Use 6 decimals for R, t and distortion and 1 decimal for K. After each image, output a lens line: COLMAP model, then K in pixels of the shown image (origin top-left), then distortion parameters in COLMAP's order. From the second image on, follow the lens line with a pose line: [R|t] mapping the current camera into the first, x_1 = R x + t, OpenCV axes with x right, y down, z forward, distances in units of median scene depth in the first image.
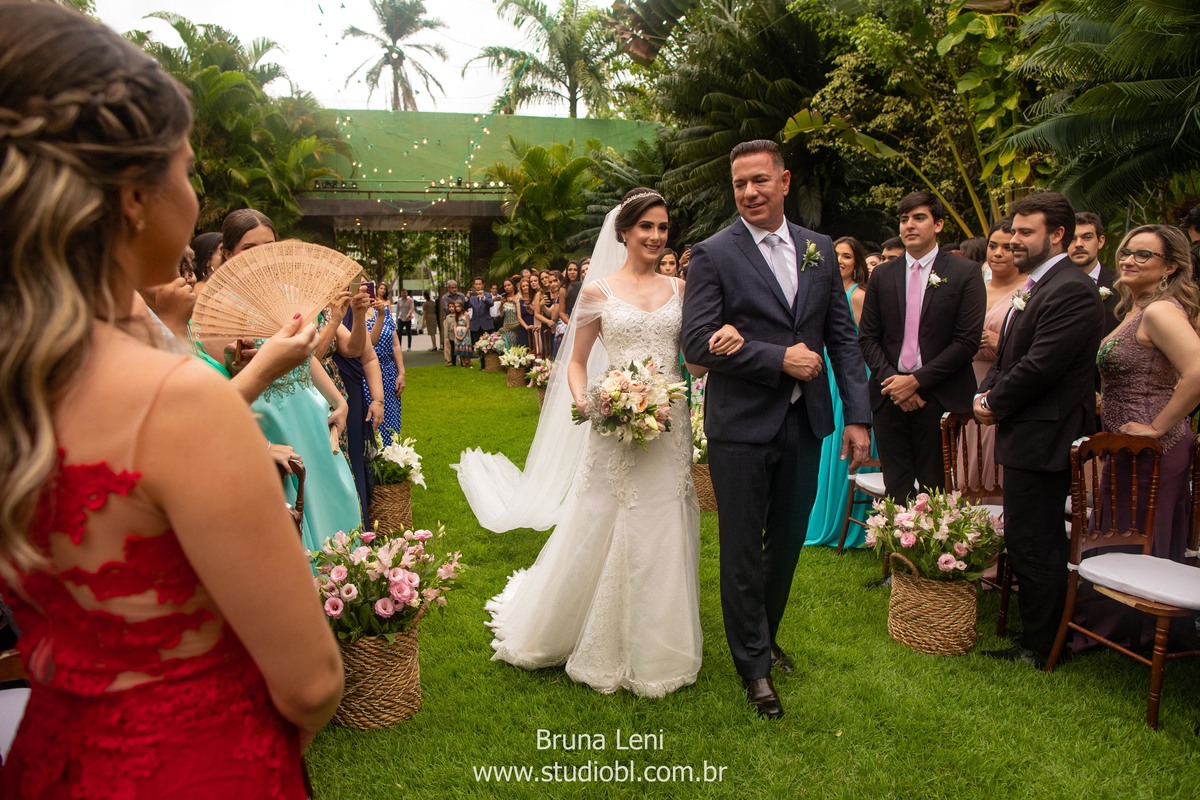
lens RADIAL K [[826.3, 0, 600.0], [0, 826.3, 400.0], [0, 0, 1]] dist [-0.070446, 0.063042]
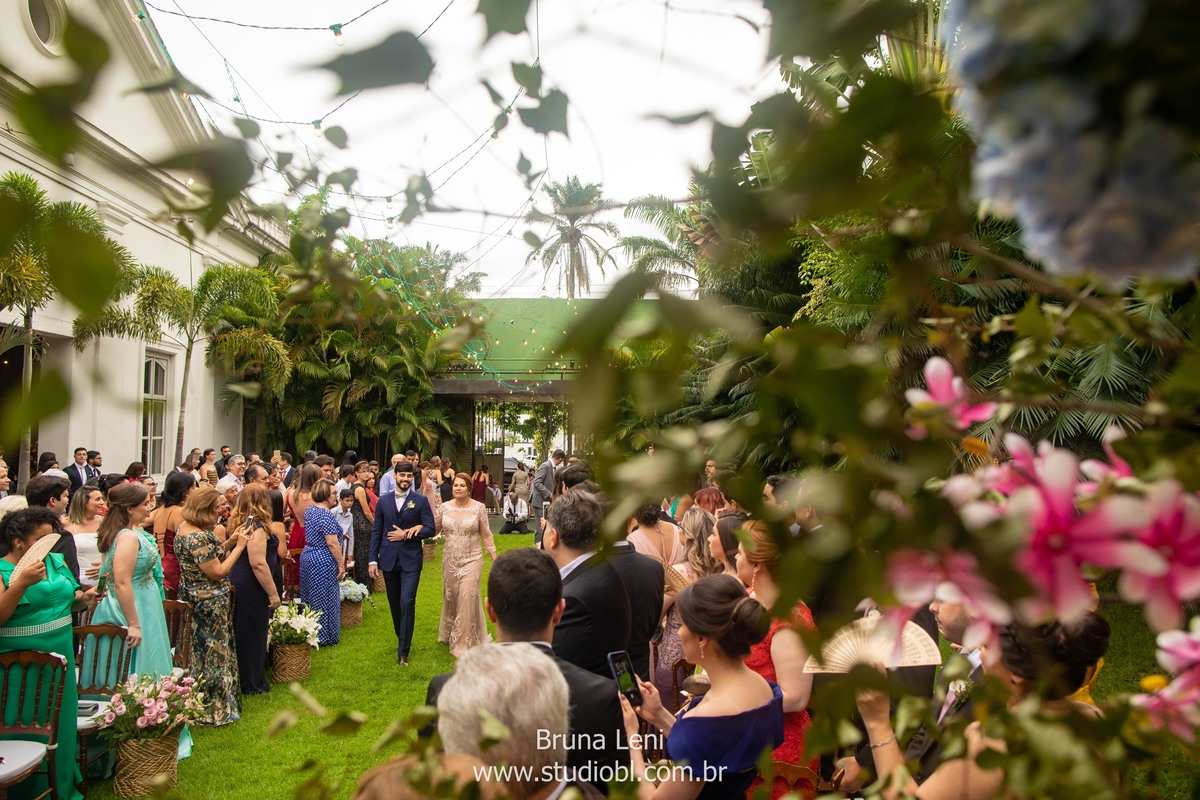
lens RADIAL K [[840.5, 0, 600.0], [0, 840.5, 400.0], [0, 0, 1]] dist [-0.067120, 0.072264]
pose [[0.969775, 0.005079, -0.243949, 0.153936], [-0.048656, 0.983729, -0.172942, -0.022664], [0.239102, 0.179585, 0.954243, -0.078899]]
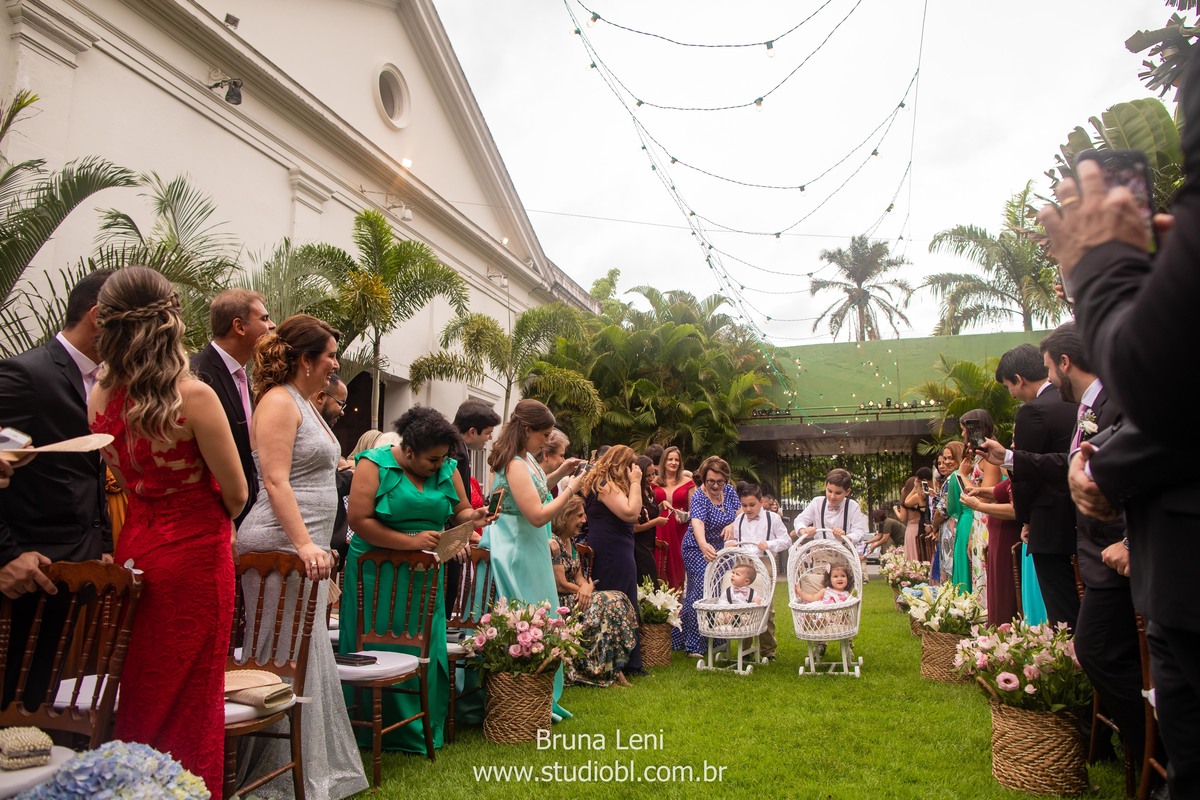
lens RADIAL K [[833.6, 0, 594.6], [0, 833.6, 400.2], [0, 0, 1]] dist [-0.060843, 0.061586]
pose [[0.834307, -0.073122, -0.546430, 0.092626], [-0.082902, 0.963254, -0.255477, 0.026679], [0.545032, 0.258447, 0.797588, -0.024689]]
